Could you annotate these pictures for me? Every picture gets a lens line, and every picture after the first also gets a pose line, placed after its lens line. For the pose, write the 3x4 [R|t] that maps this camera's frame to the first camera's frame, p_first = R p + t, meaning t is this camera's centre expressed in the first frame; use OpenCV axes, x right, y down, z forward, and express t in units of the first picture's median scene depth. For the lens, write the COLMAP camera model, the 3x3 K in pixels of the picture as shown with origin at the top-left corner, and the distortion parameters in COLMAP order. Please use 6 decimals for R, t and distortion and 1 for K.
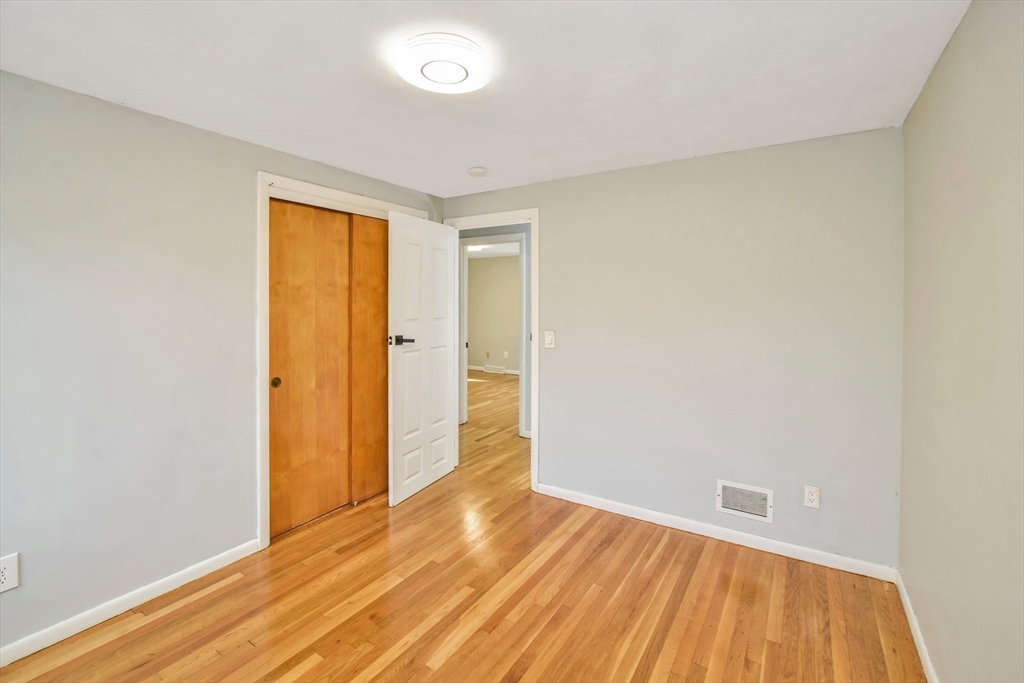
lens RADIAL K [[454.5, 0, 519.4], [0, 454.5, 307.0], [0, 0, 1]] dist [-0.009150, 0.000226]
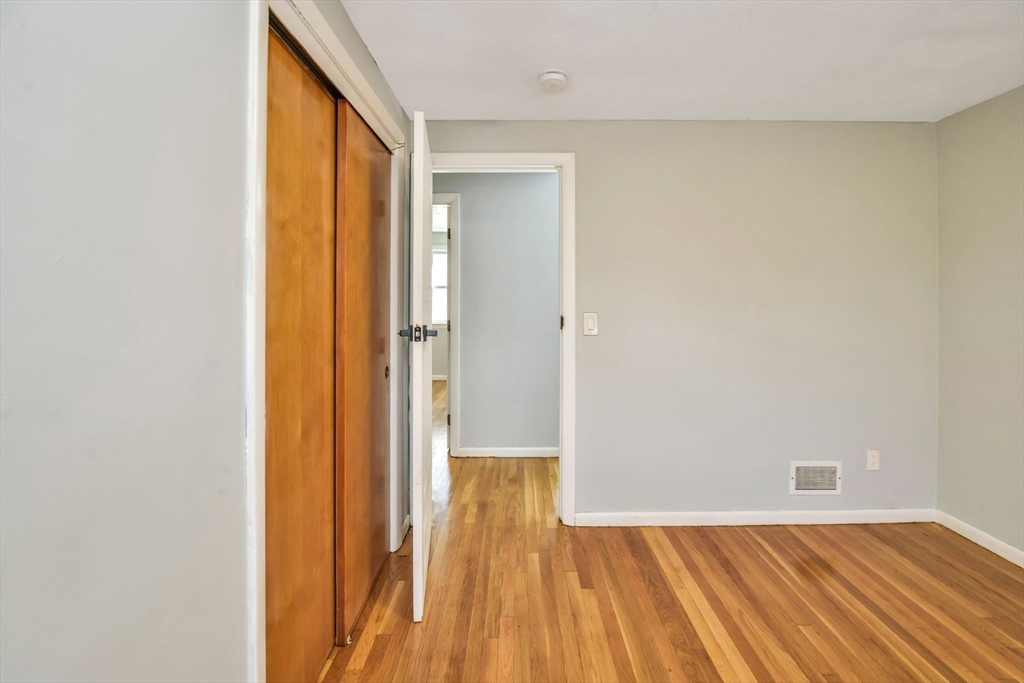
lens RADIAL K [[454.5, 0, 523.7], [0, 454.5, 293.6], [0, 0, 1]] dist [-0.009150, 0.000226]
pose [[0.840490, 0.001468, 0.541825, -0.561470], [0.007262, 0.999876, -0.013974, 0.036414], [-0.541778, 0.015680, 0.840375, 0.505985]]
